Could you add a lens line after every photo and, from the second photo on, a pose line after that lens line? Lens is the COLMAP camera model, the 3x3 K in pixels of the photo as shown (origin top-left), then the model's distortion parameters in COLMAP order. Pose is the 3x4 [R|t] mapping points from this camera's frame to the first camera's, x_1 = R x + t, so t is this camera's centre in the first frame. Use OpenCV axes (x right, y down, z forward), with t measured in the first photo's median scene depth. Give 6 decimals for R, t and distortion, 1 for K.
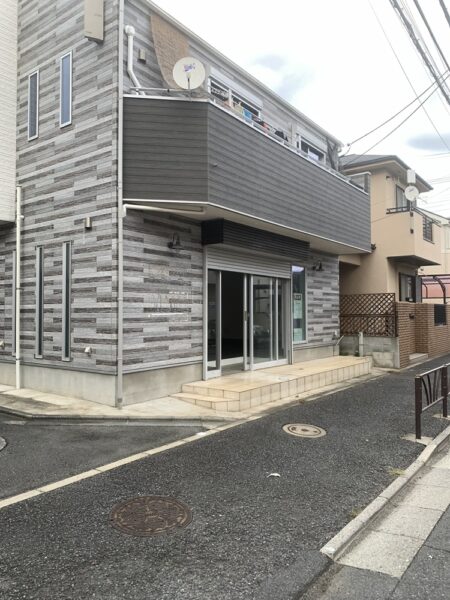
lens RADIAL K [[455.7, 0, 229.6], [0, 455.7, 303.3], [0, 0, 1]] dist [0.069849, -0.143292]
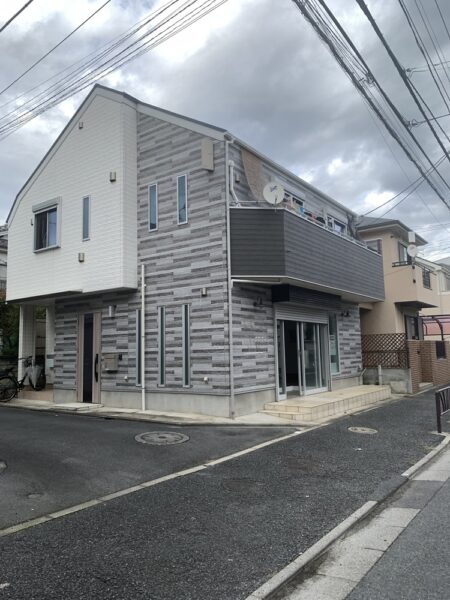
lens RADIAL K [[455.7, 0, 229.6], [0, 455.7, 303.3], [0, 0, 1]] dist [0.069849, -0.143292]
pose [[0.999730, -0.017816, 0.014939, -0.218320], [0.019007, 0.996306, -0.083749, -0.012073], [-0.013392, 0.084011, 0.996375, -0.392460]]
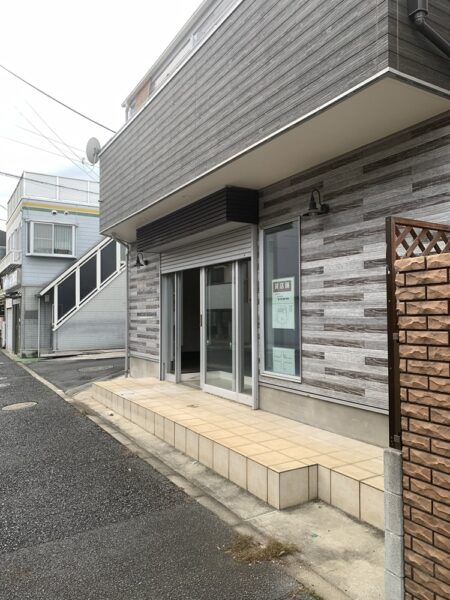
lens RADIAL K [[455.7, 0, 229.6], [0, 455.7, 303.3], [0, 0, 1]] dist [0.069849, -0.143292]
pose [[-0.382395, -0.013272, -0.923903, 0.892455], [0.031909, 0.999111, -0.027559, 0.025025], [0.923448, -0.040019, -0.381632, 1.599940]]
